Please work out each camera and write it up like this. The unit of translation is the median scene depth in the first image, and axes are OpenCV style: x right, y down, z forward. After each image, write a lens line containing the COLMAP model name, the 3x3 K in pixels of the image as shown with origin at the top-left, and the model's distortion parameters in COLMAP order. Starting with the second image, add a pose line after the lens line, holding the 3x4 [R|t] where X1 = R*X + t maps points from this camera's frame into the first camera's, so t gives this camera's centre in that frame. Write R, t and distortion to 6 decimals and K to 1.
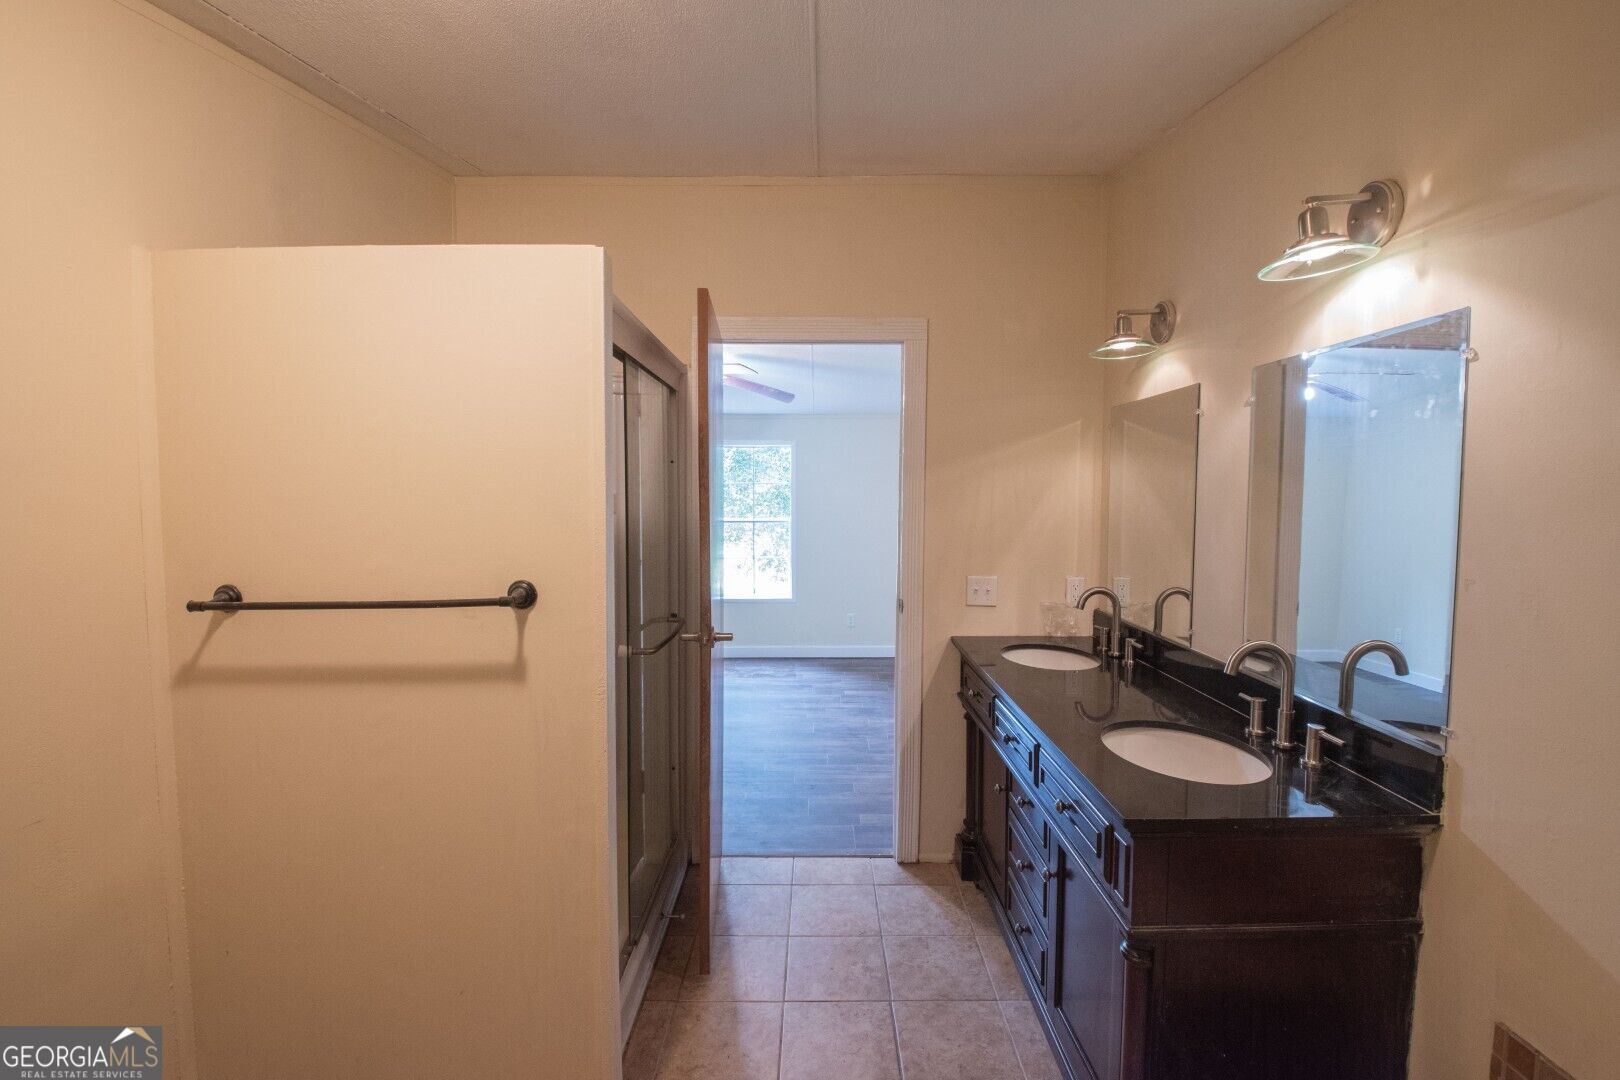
lens RADIAL K [[717.0, 0, 815.1], [0, 717.0, 533.7], [0, 0, 1]] dist [0.016540, -0.027026]
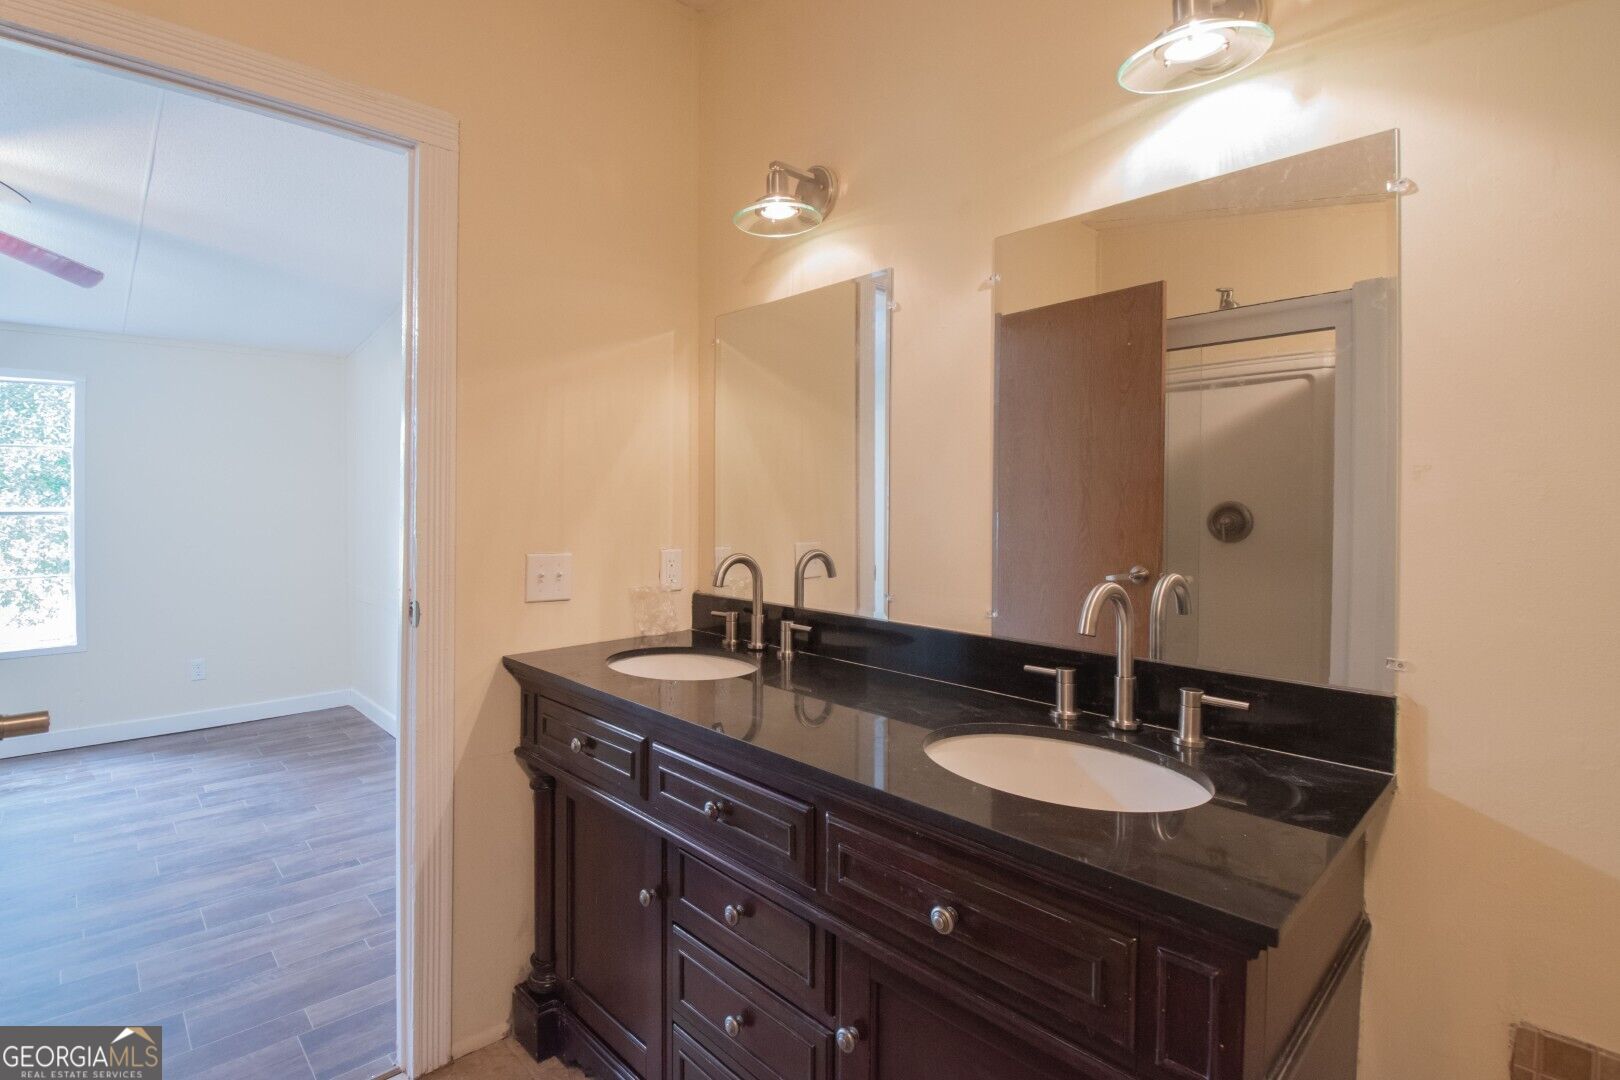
lens RADIAL K [[810.0, 0, 804.4], [0, 810.0, 497.4], [0, 0, 1]] dist [0.020927, -0.028486]
pose [[0.743327, -0.004205, 0.668915, -0.077975], [0.036225, 0.998766, -0.033976, 0.042134], [-0.667947, 0.049487, 0.742562, 0.315017]]
